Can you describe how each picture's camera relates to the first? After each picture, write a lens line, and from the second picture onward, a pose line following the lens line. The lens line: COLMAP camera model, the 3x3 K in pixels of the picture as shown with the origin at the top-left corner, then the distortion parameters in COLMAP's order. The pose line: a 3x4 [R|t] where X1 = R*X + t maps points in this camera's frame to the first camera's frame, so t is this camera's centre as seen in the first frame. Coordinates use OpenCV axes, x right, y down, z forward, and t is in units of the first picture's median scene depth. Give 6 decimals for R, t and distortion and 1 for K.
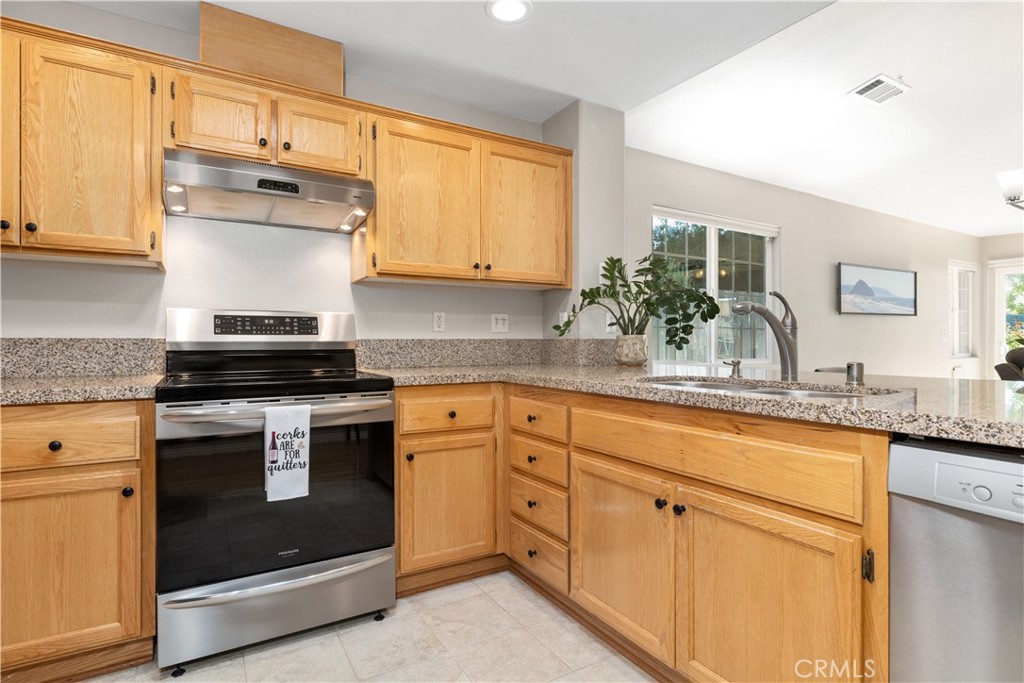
lens RADIAL K [[540.2, 0, 531.6], [0, 540.2, 342.0], [0, 0, 1]] dist [-0.017981, -0.000046]
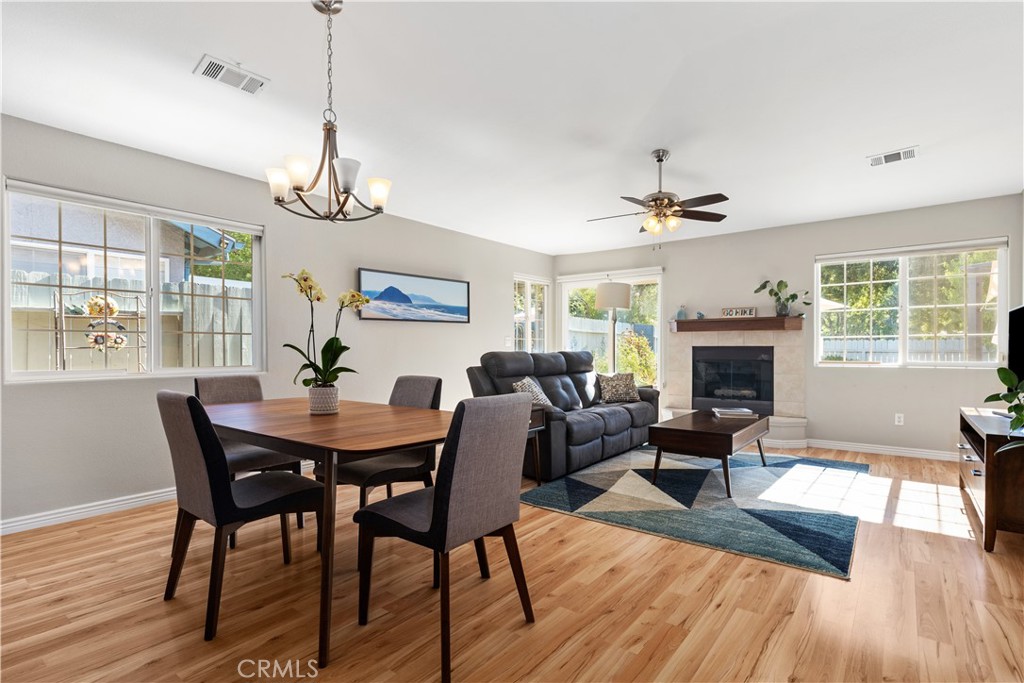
lens RADIAL K [[513.5, 0, 521.8], [0, 513.5, 351.6], [0, 0, 1]] dist [-0.002170, -0.000289]
pose [[0.940068, -0.005579, 0.340941, 1.113208], [0.002626, 0.999955, 0.009122, -0.000403], [-0.340976, -0.007680, 0.940041, -0.003962]]
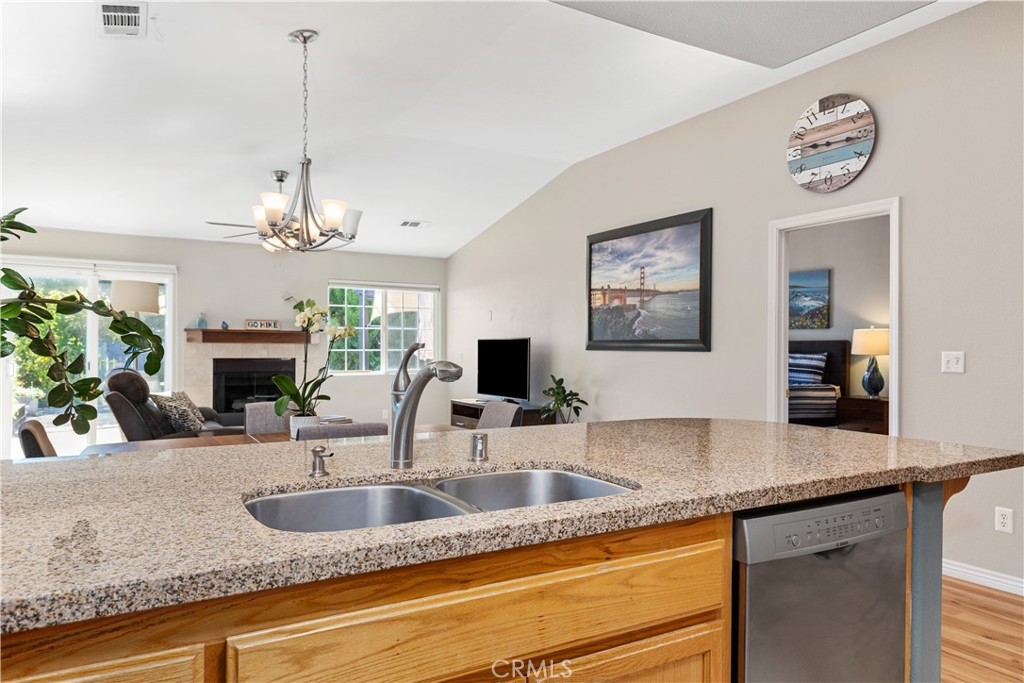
lens RADIAL K [[681.3, 0, 526.9], [0, 681.3, 346.2], [0, 0, 1]] dist [0.002874, 0.000816]
pose [[0.019695, 0.002517, 0.999803, -0.317012], [-0.011999, 0.999925, -0.002281, -0.067157], [-0.999734, -0.011952, 0.019724, 0.622938]]
